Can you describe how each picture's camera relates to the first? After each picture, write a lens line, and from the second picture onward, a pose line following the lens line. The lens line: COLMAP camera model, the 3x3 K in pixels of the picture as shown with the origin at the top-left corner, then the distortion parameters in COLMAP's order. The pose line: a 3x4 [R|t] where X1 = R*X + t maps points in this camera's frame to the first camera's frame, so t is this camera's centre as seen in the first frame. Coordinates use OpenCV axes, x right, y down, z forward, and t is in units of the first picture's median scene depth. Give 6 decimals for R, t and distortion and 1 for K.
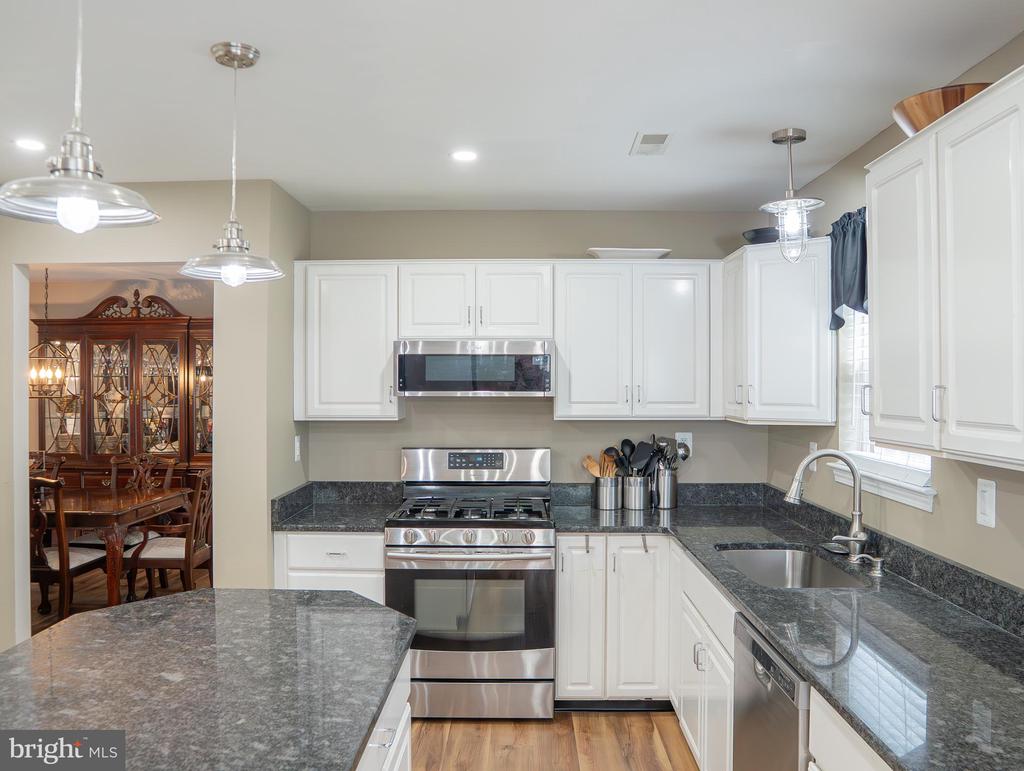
lens RADIAL K [[864.9, 0, 513.0], [0, 864.9, 380.5], [0, 0, 1]] dist [-0.036787, 0.009009]
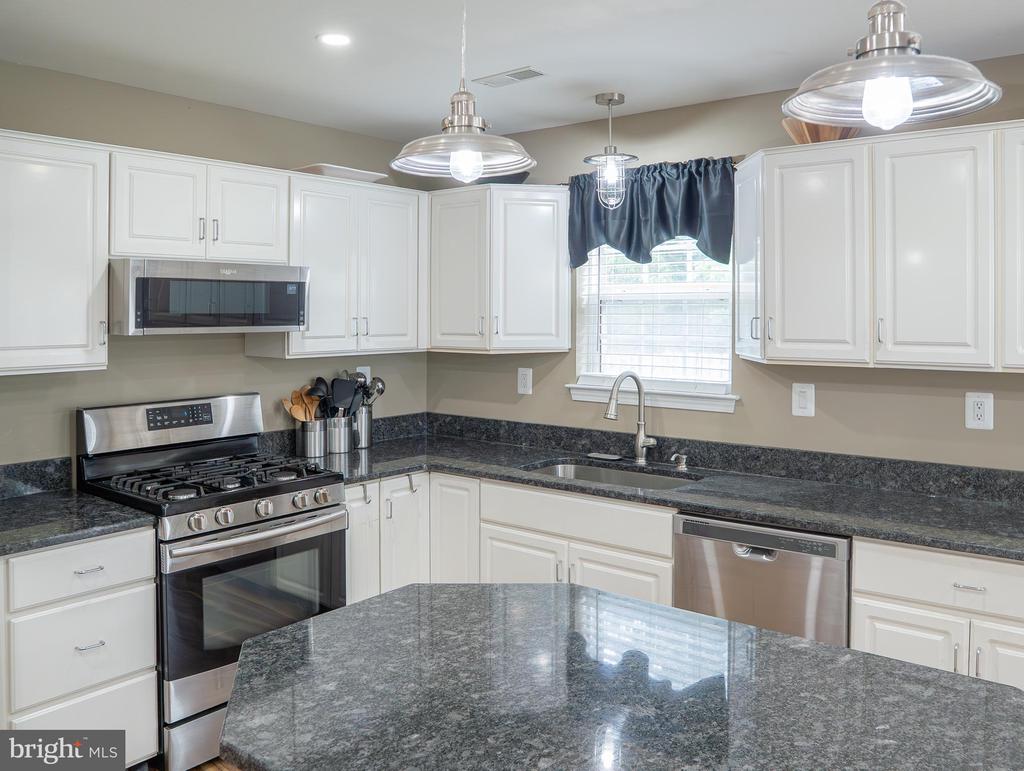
lens RADIAL K [[864.9, 0, 534.9], [0, 864.9, 306.3], [0, 0, 1]] dist [-0.036787, 0.009009]
pose [[0.596381, 0.004842, 0.802687, -0.491885], [0.001031, 0.999976, -0.006798, -0.000316], [-0.802701, 0.004882, 0.596362, 0.296775]]
